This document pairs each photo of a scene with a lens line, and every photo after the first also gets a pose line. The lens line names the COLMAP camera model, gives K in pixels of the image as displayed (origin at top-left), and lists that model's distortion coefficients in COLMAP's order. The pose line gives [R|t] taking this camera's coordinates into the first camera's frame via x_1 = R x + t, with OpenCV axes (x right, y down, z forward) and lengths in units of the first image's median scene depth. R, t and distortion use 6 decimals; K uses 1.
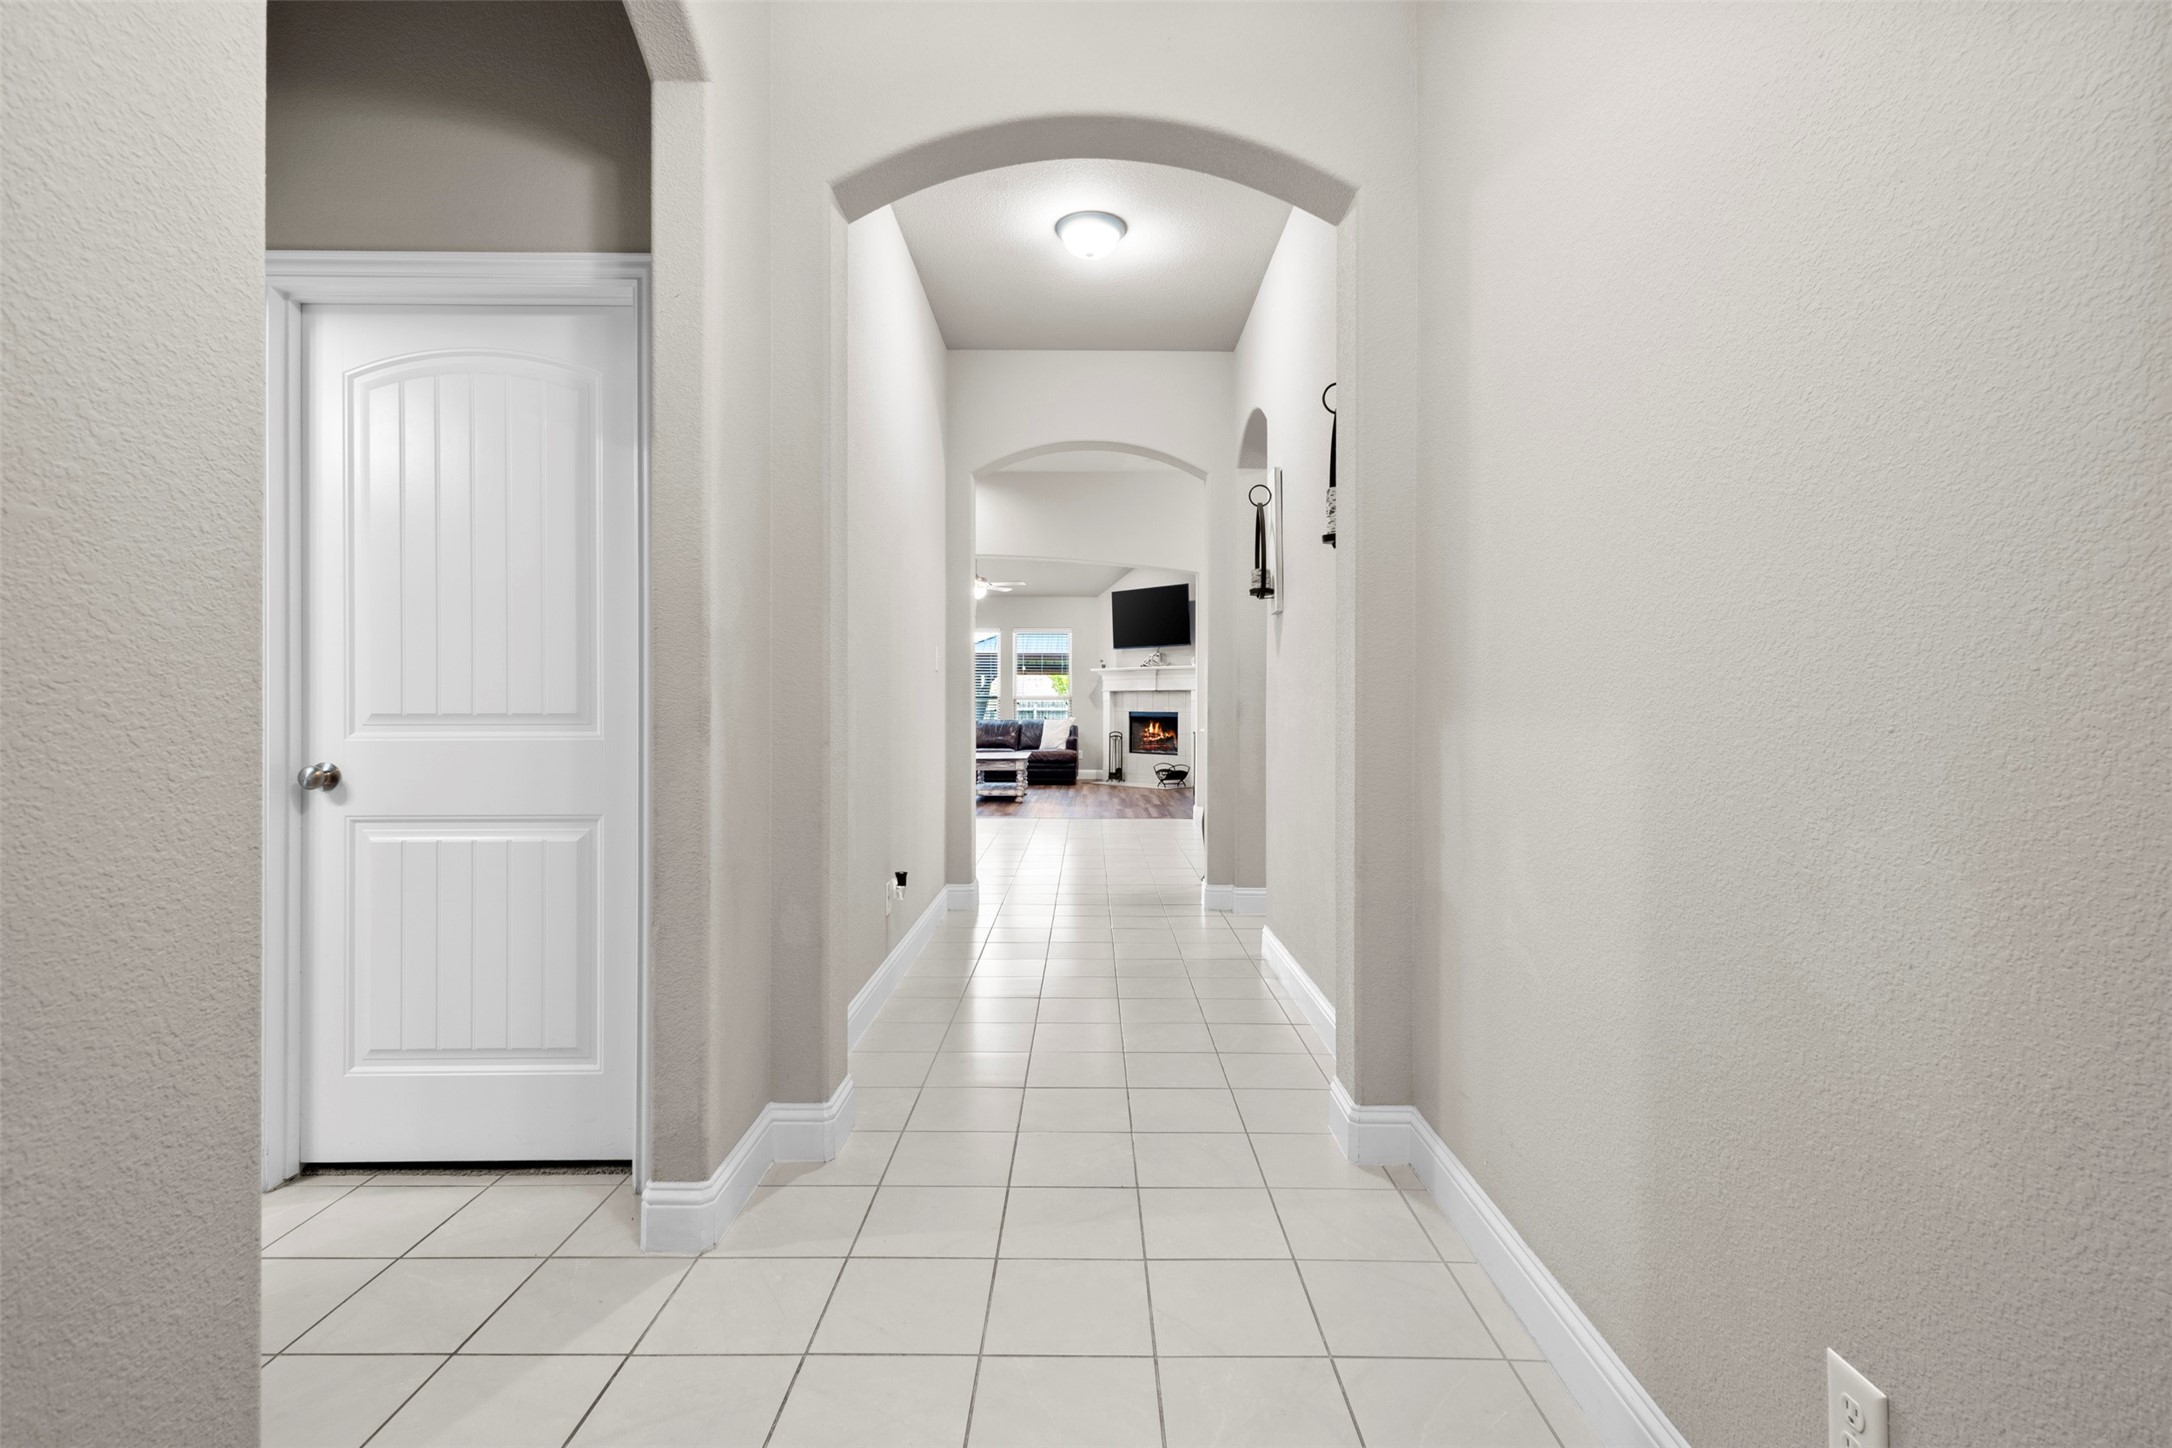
lens RADIAL K [[1013.9, 0, 1088.2], [0, 1013.9, 724.0], [0, 0, 1]] dist [0.003688, 0.000230]
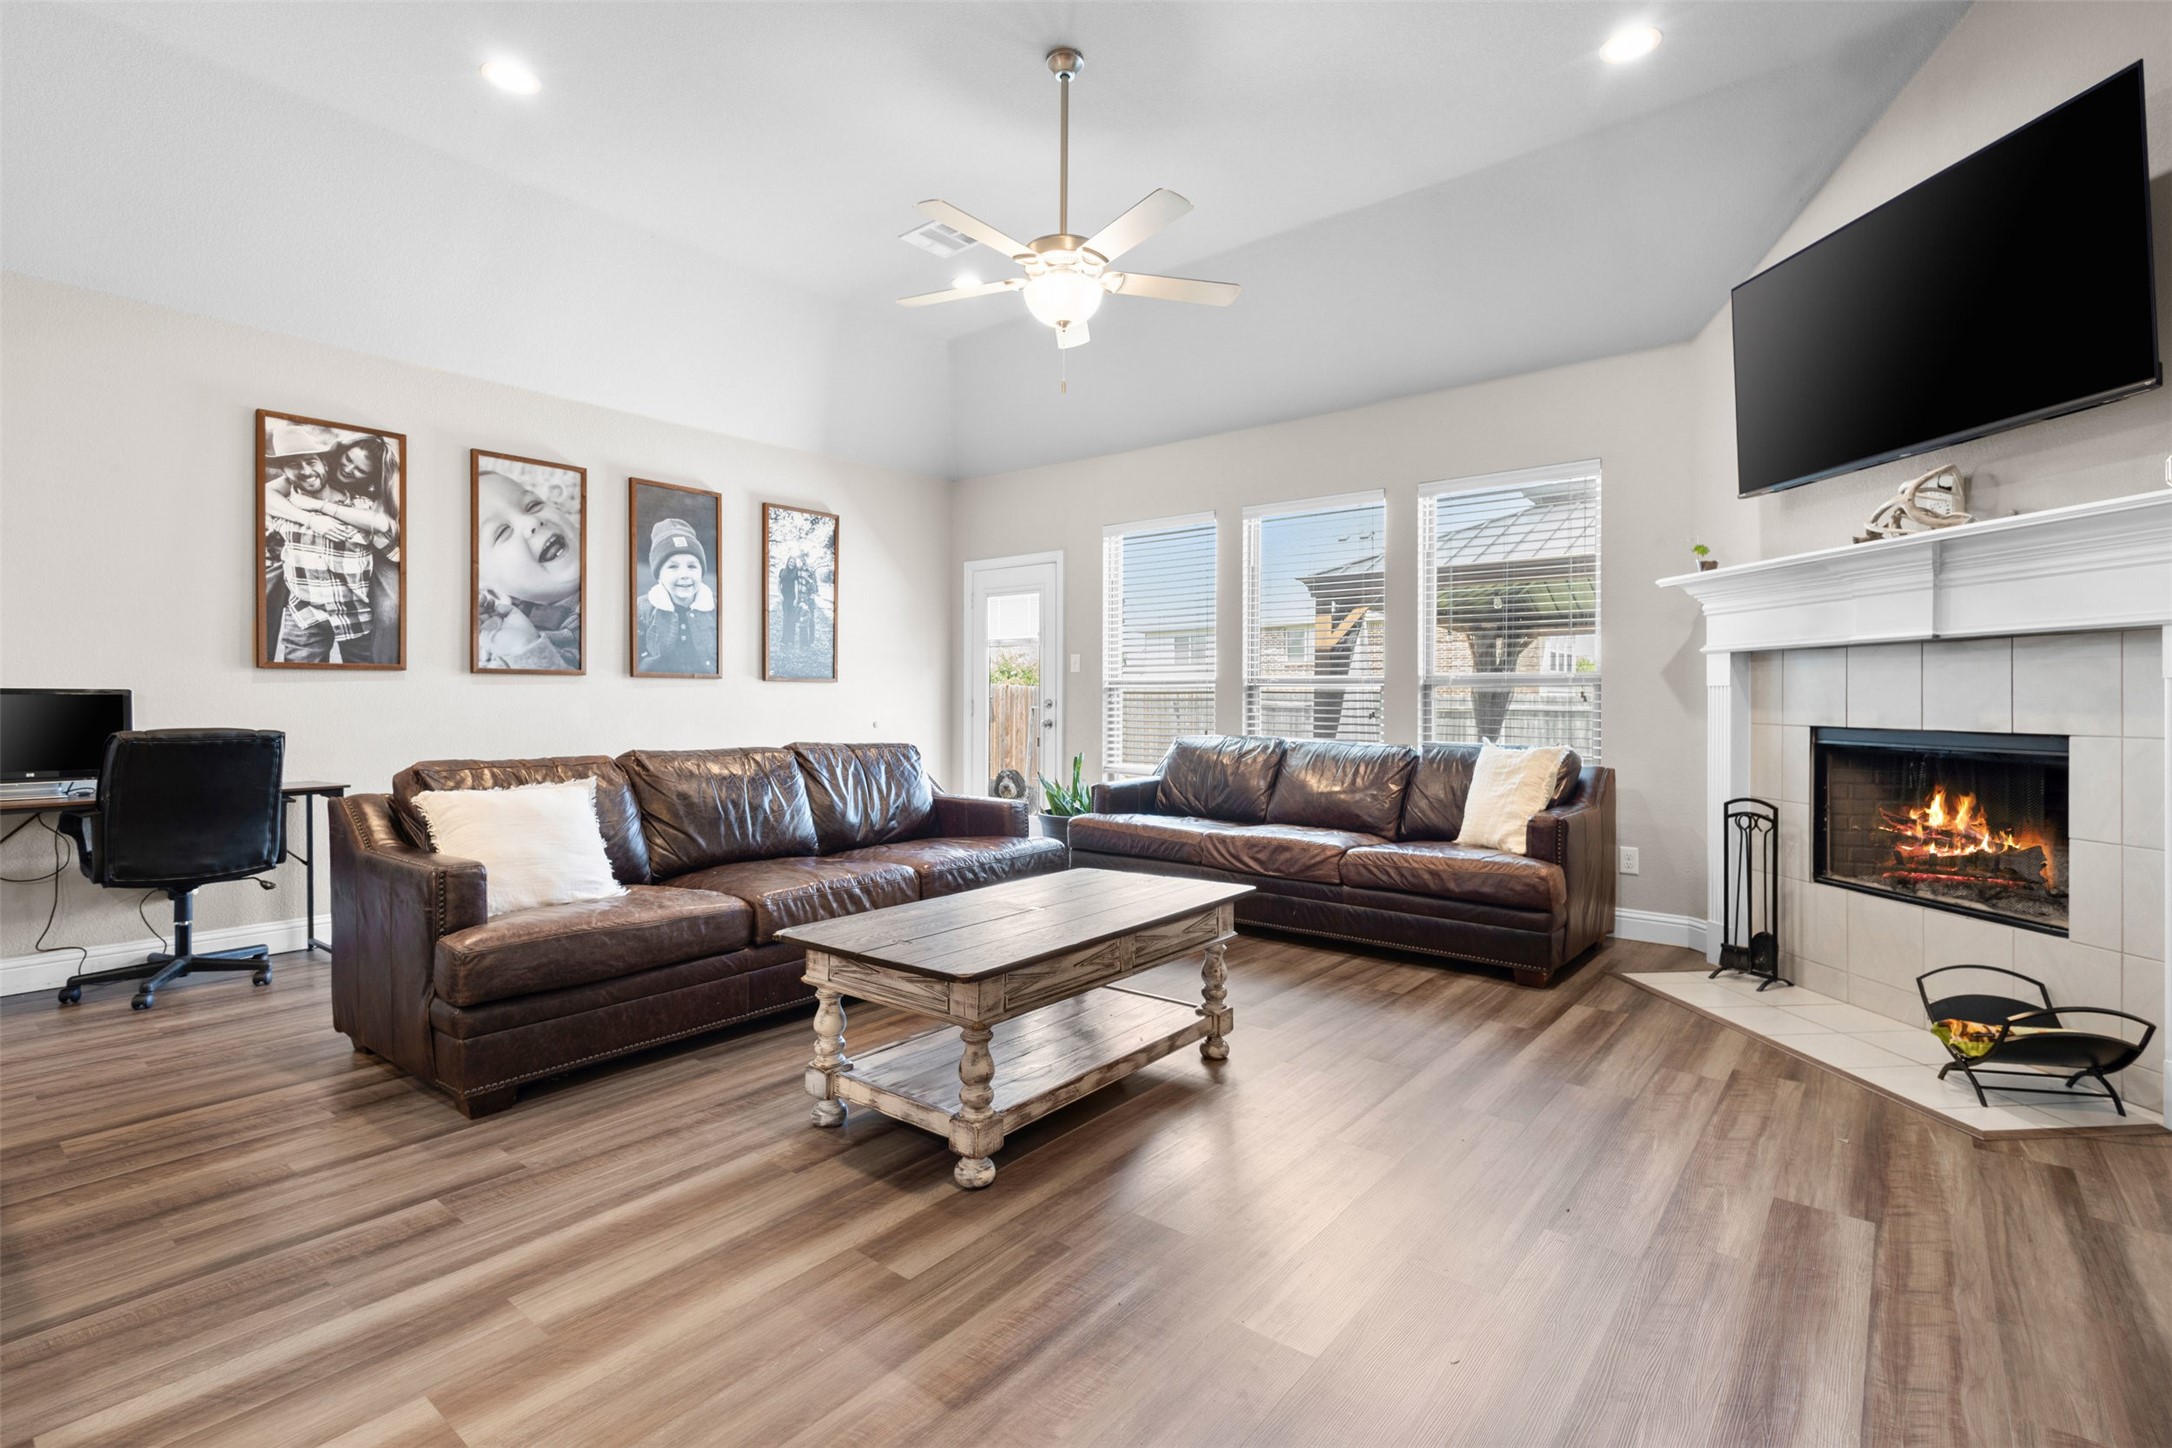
lens RADIAL K [[1013.9, 0, 1088.6], [0, 1013.9, 706.9], [0, 0, 1]] dist [0.003688, 0.000230]
pose [[0.787141, 0.000849, -0.616772, 0.055359], [-0.000355, 1.000000, 0.000924, -0.017293], [0.616773, -0.000509, 0.787141, 0.673581]]
